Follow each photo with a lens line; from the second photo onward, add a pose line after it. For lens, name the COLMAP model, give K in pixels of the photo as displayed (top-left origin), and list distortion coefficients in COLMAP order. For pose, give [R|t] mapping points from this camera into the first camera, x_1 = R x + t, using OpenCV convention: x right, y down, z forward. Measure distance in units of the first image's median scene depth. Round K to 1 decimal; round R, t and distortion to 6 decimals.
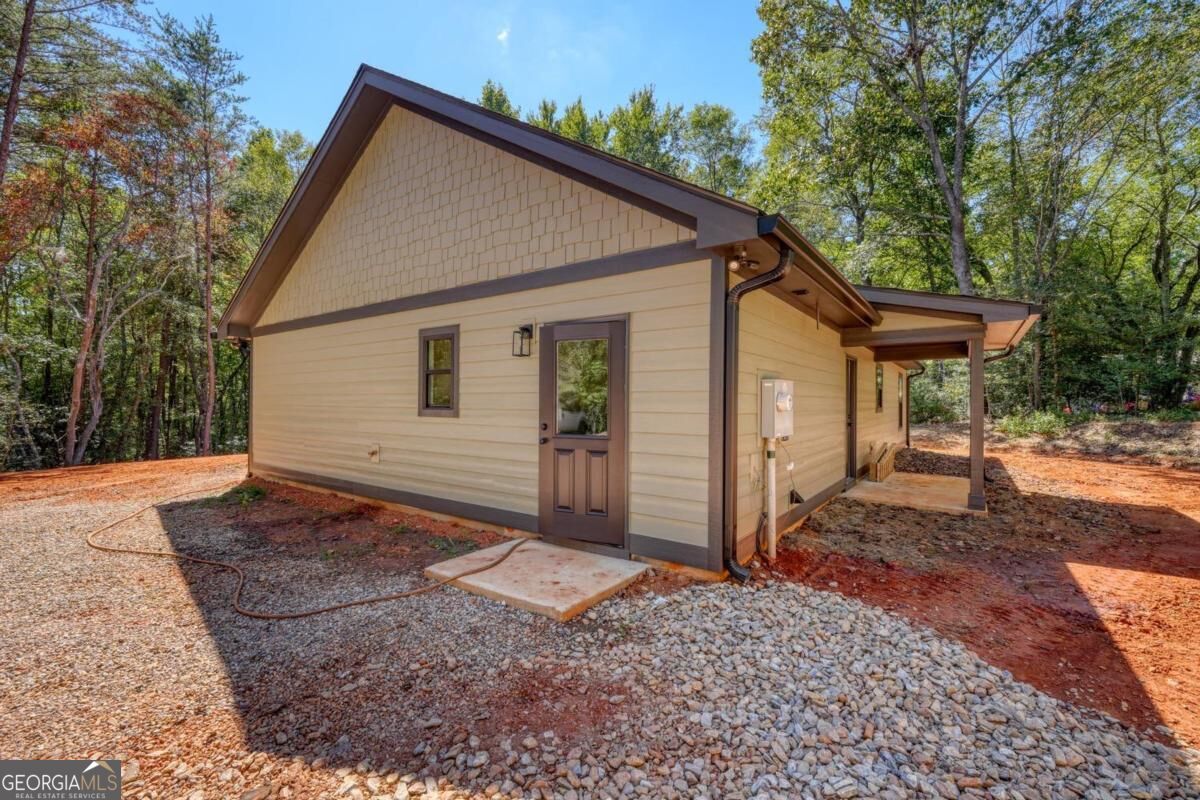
lens RADIAL K [[509.2, 0, 588.8], [0, 509.2, 399.6], [0, 0, 1]] dist [0.001701, 0.000383]
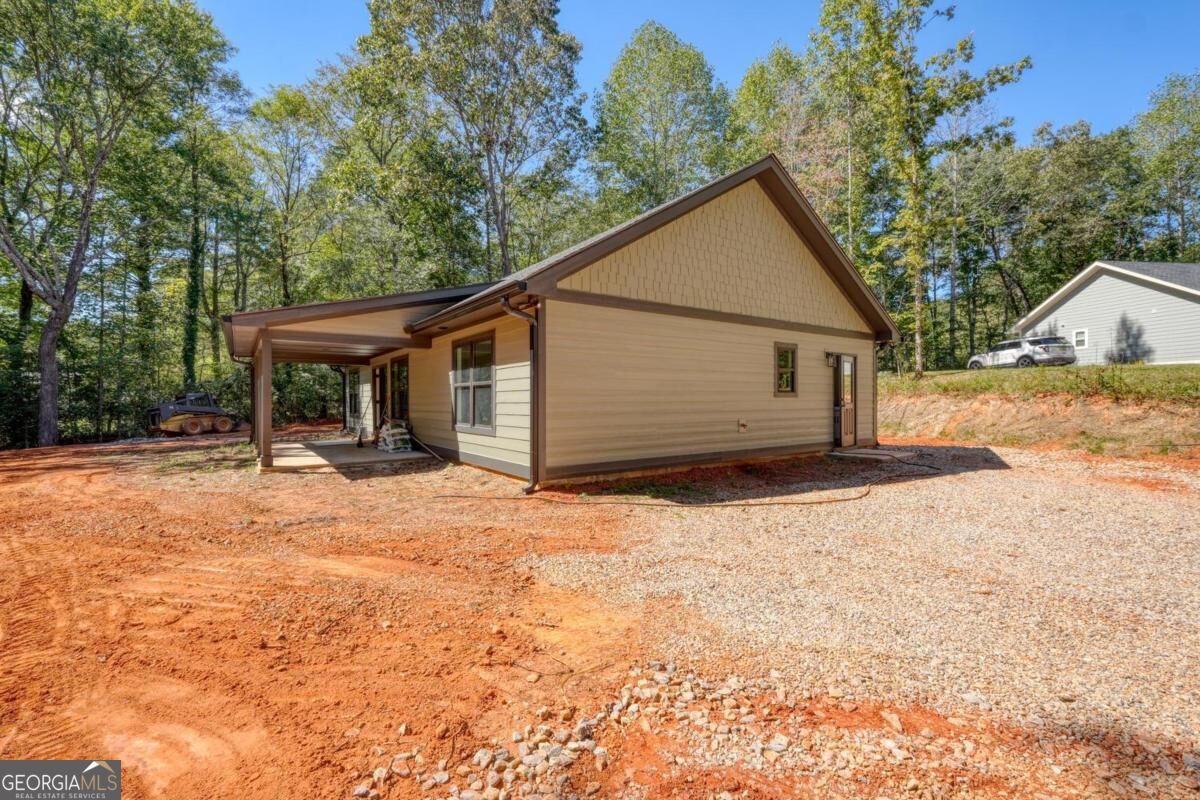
lens RADIAL K [[509.2, 0, 588.8], [0, 509.2, 399.6], [0, 0, 1]] dist [0.001701, 0.000383]
pose [[0.310684, -0.007426, 0.950484, -2.024548], [-0.000739, 0.999967, 0.008055, 0.029272], [-0.950513, -0.003205, 0.310668, 1.065080]]
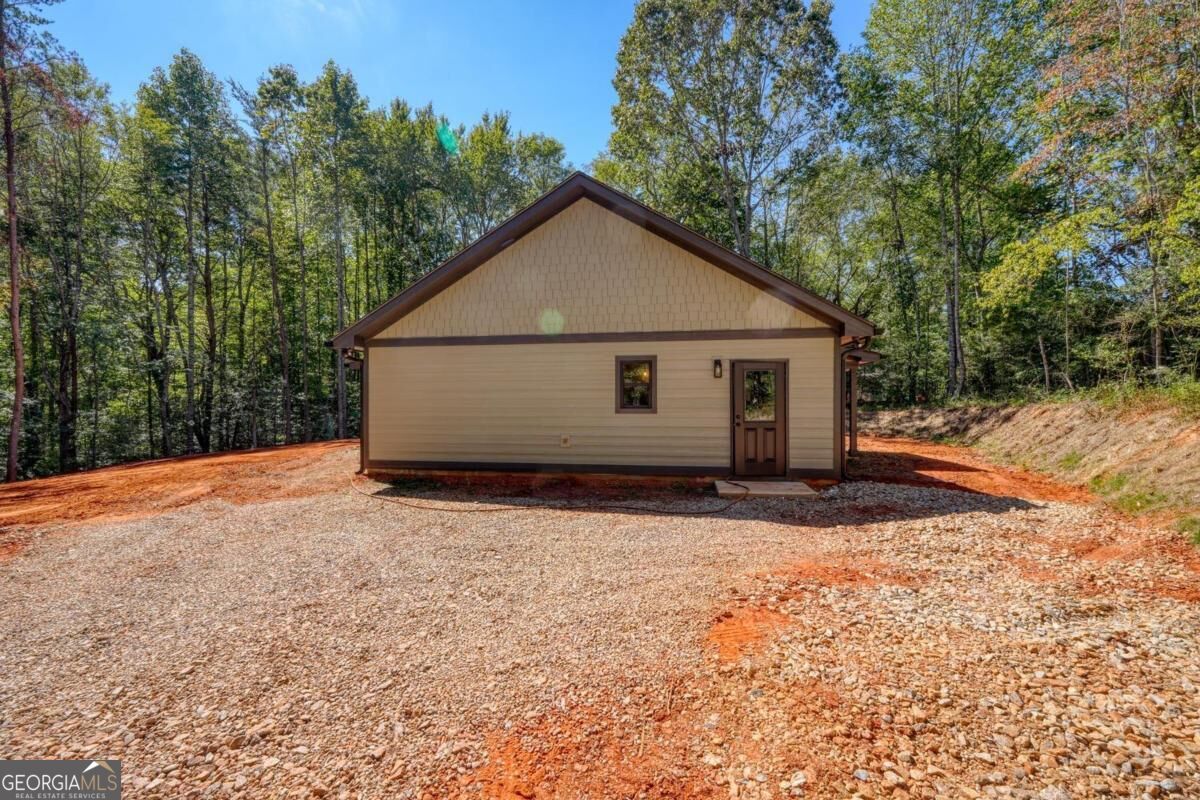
lens RADIAL K [[509.2, 0, 588.8], [0, 509.2, 399.6], [0, 0, 1]] dist [0.001701, 0.000383]
pose [[0.899394, -0.005437, 0.437105, -1.070277], [0.004359, 0.999984, 0.003469, -0.013706], [-0.437117, -0.001215, 0.899404, -0.323966]]
